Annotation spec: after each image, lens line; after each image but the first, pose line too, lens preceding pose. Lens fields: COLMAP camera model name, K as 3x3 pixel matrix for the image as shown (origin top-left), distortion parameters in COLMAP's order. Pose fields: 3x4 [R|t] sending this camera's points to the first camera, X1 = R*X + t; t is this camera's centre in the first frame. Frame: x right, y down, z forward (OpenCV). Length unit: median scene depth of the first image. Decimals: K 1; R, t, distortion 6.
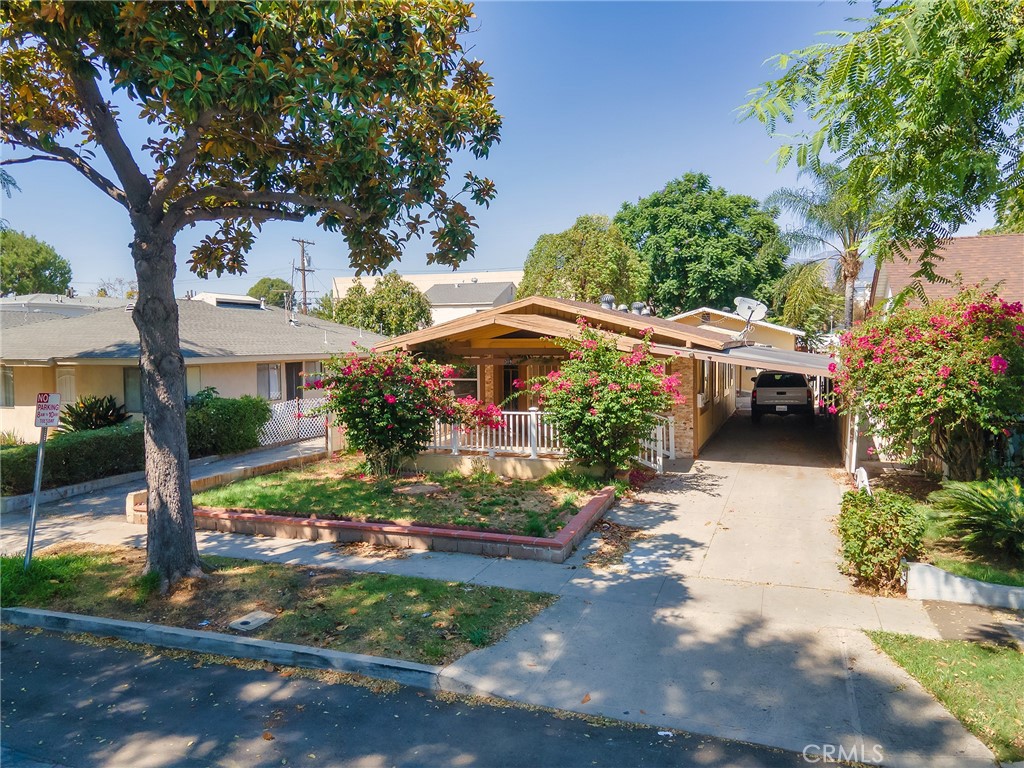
lens RADIAL K [[743.8, 0, 504.5], [0, 743.8, 380.0], [0, 0, 1]] dist [0.028234, 0.039437]
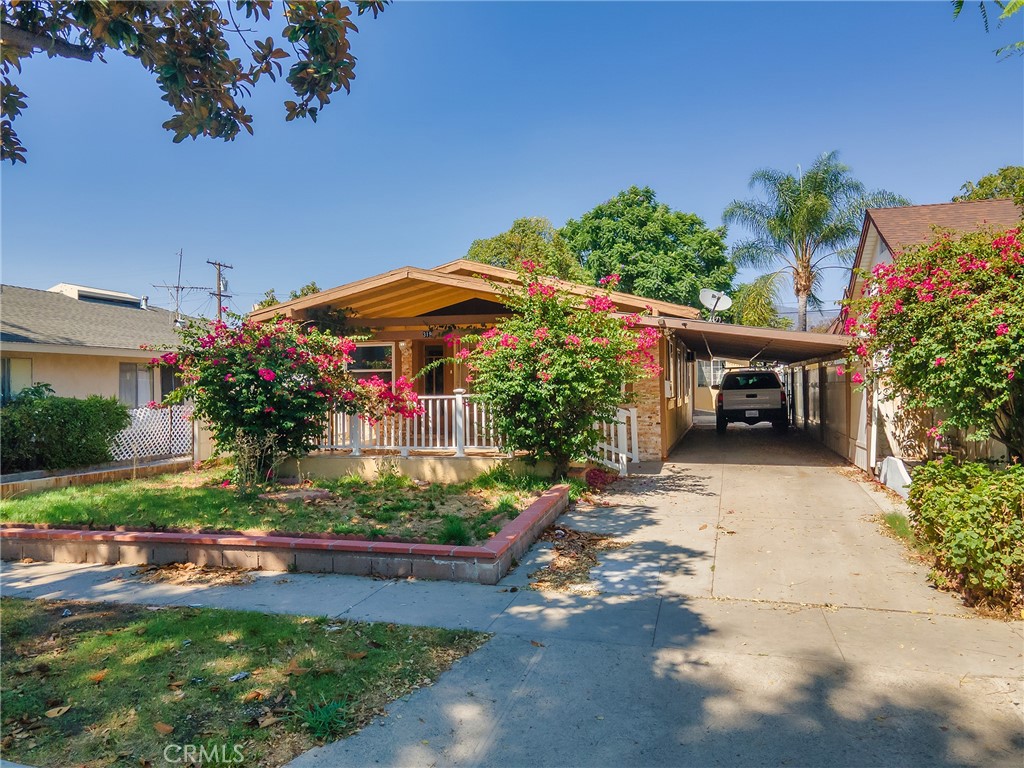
lens RADIAL K [[747.4, 0, 512.0], [0, 747.4, 384.0], [0, 0, 1]] dist [0.047916, 0.009691]
pose [[0.995690, 0.003862, 0.092662, 0.029309], [0.001331, 0.998434, -0.055920, 0.102279], [-0.092732, 0.055803, 0.994126, 0.323992]]
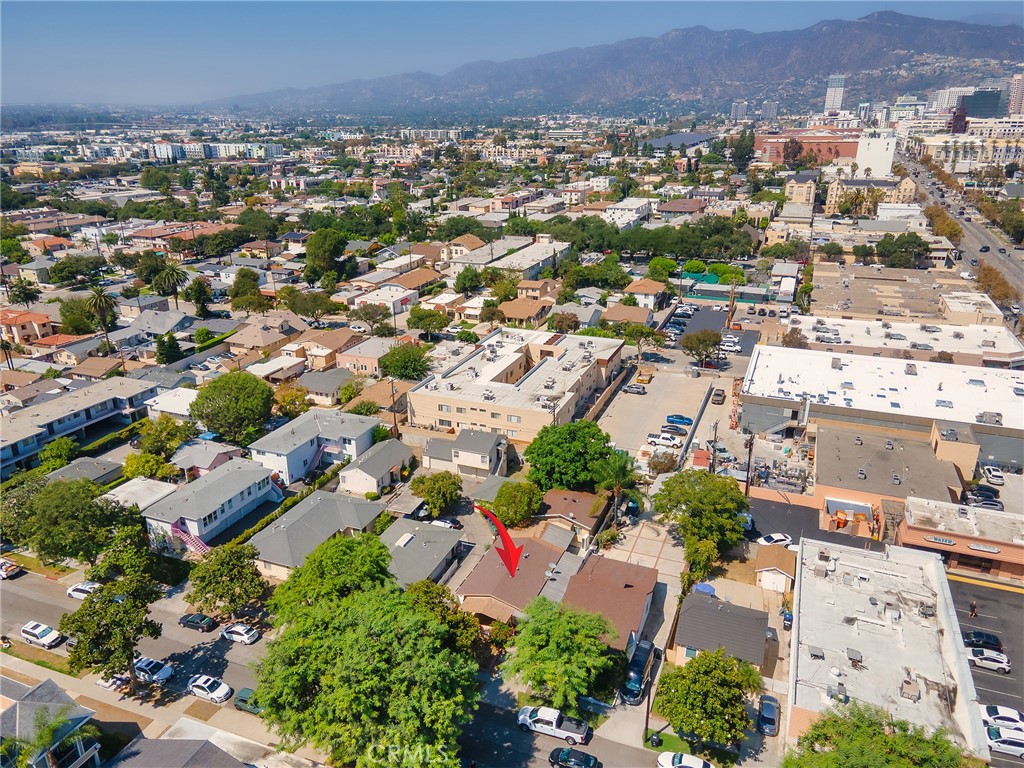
lens RADIAL K [[745.0, 0, 501.2], [0, 745.0, 367.6], [0, 0, 1]] dist [0.056219, -0.003134]
pose [[0.999781, 0.004814, -0.020371, 0.299918], [0.001003, 0.961056, 0.276352, -4.270013], [0.020908, -0.276312, 0.960840, -4.779132]]
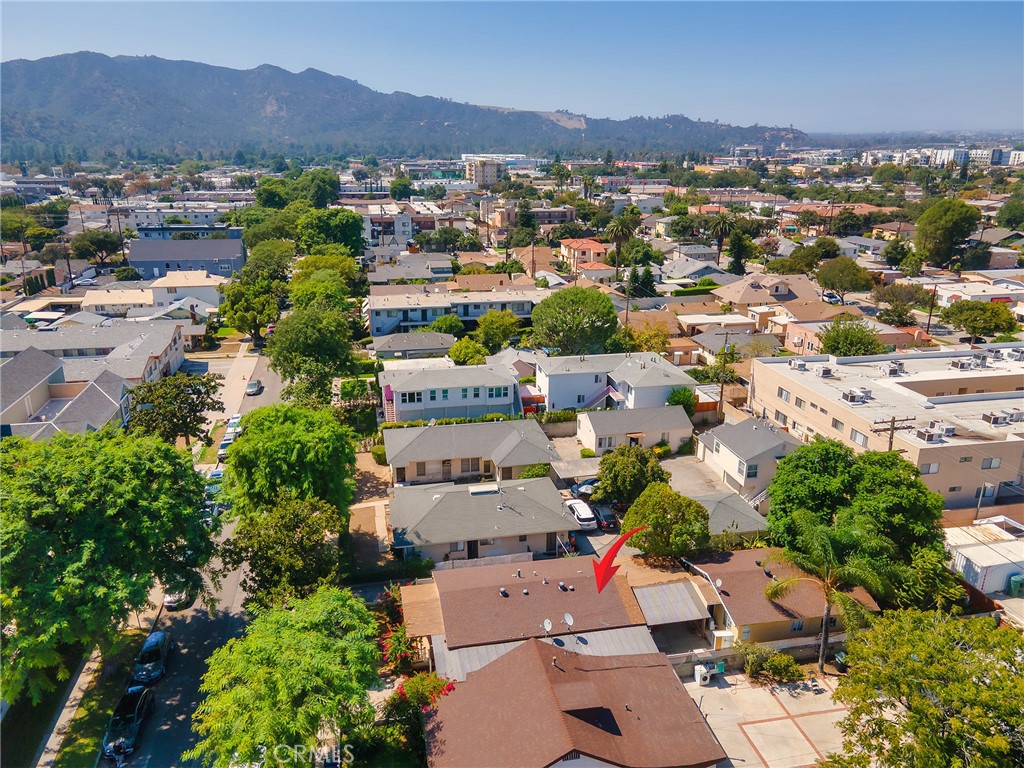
lens RADIAL K [[743.8, 0, 504.5], [0, 743.8, 380.0], [0, 0, 1]] dist [0.028234, 0.039437]
pose [[0.542534, 0.263846, -0.797522, 3.474605], [-0.048443, 0.957640, 0.283863, -2.655573], [0.838636, -0.115372, 0.532334, -0.340426]]
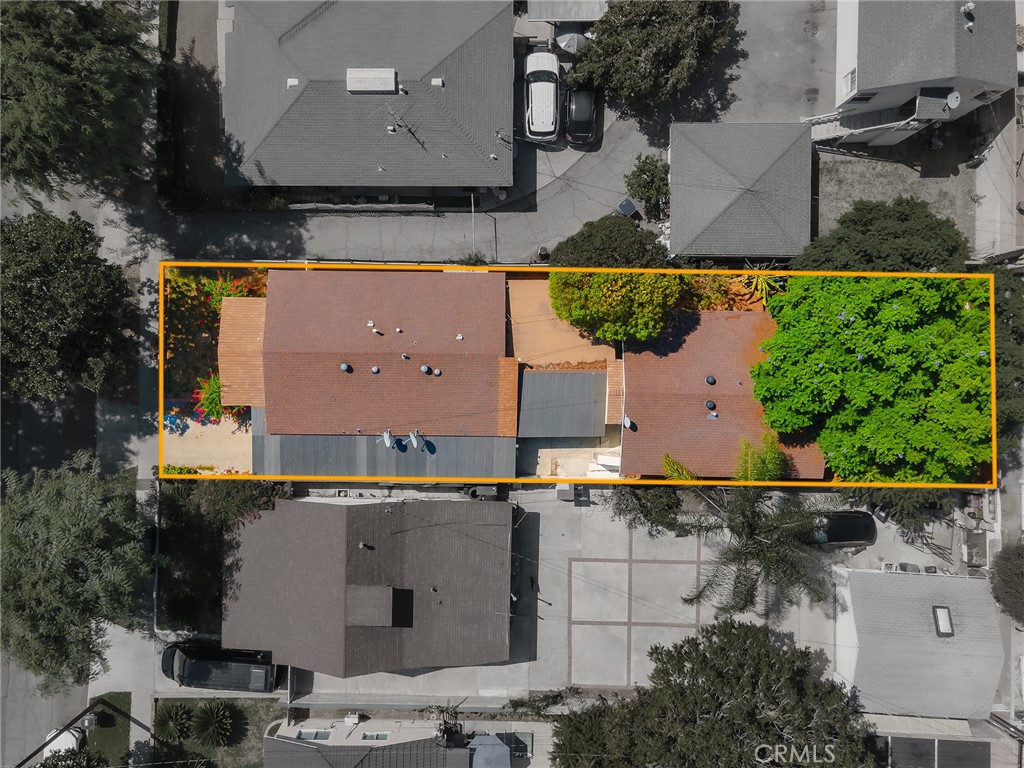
lens RADIAL K [[808.7, 0, 460.3], [0, 808.7, 380.7], [0, 0, 1]] dist [0.044139, -0.005878]
pose [[0.353944, 0.935102, -0.017570, 0.561699], [-0.032955, 0.031244, 0.998968, -3.862726], [0.934686, -0.353000, 0.041875, 2.185856]]
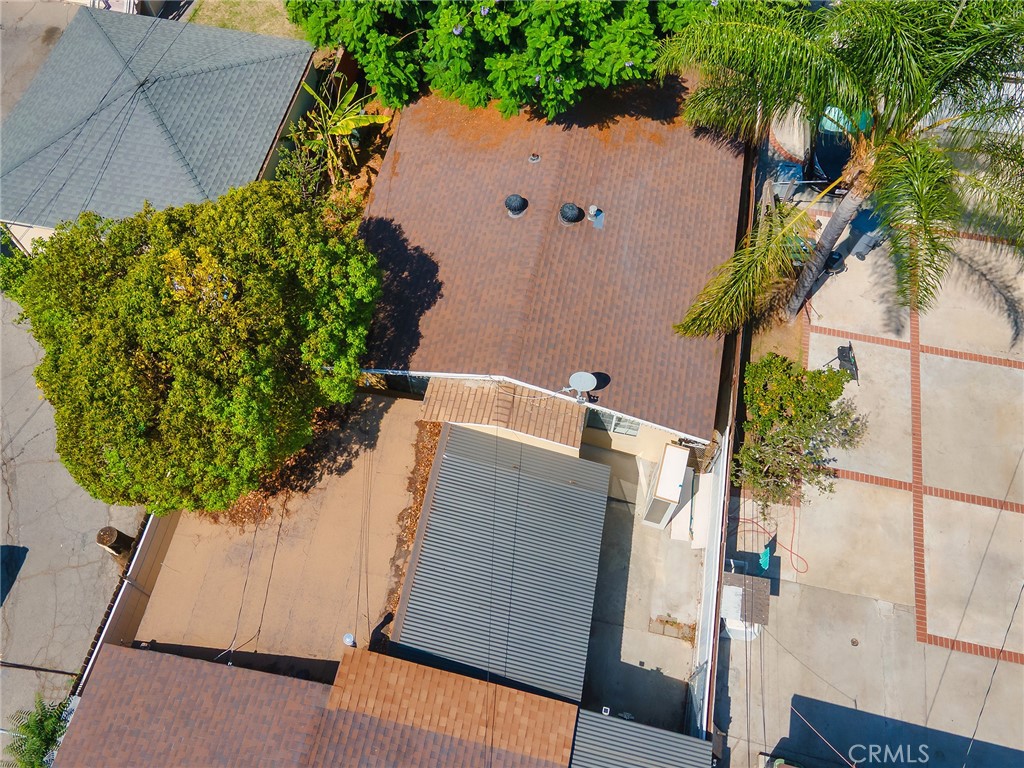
lens RADIAL K [[888.1, 0, 506.0], [0, 888.1, 334.9], [0, 0, 1]] dist [0.039734, 0.003449]
pose [[0.985921, -0.147729, 0.078333, 0.696222], [0.014351, 0.541494, 0.840582, -1.605815], [-0.166595, -0.827623, 0.535990, 2.244643]]
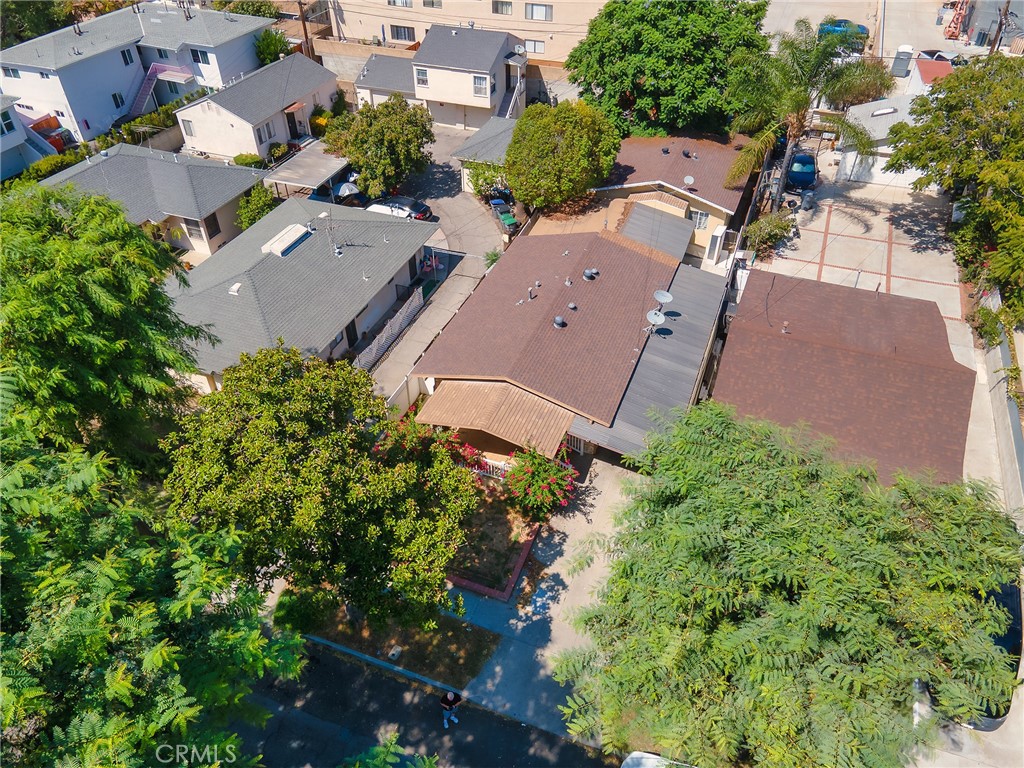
lens RADIAL K [[743.8, 0, 504.5], [0, 743.8, 380.0], [0, 0, 1]] dist [0.028234, 0.039437]
pose [[0.999926, -0.000060, -0.012152, 0.089429], [0.007360, 0.798680, 0.601711, -1.711473], [0.009669, -0.601756, 0.798622, -0.508040]]
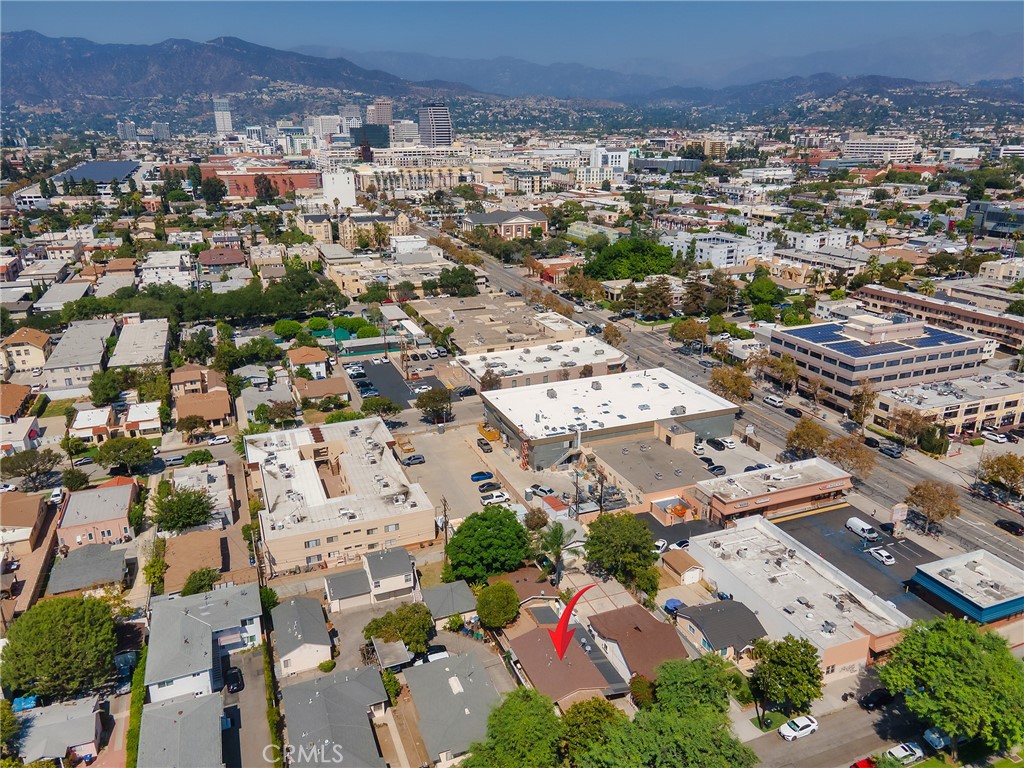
lens RADIAL K [[743.8, 0, 504.5], [0, 743.8, 380.0], [0, 0, 1]] dist [0.028234, 0.039437]
pose [[0.741437, -0.221049, 0.633568, -4.825424], [0.039197, 0.956838, 0.287965, -5.629821], [-0.669877, -0.188674, 0.718100, -3.012904]]
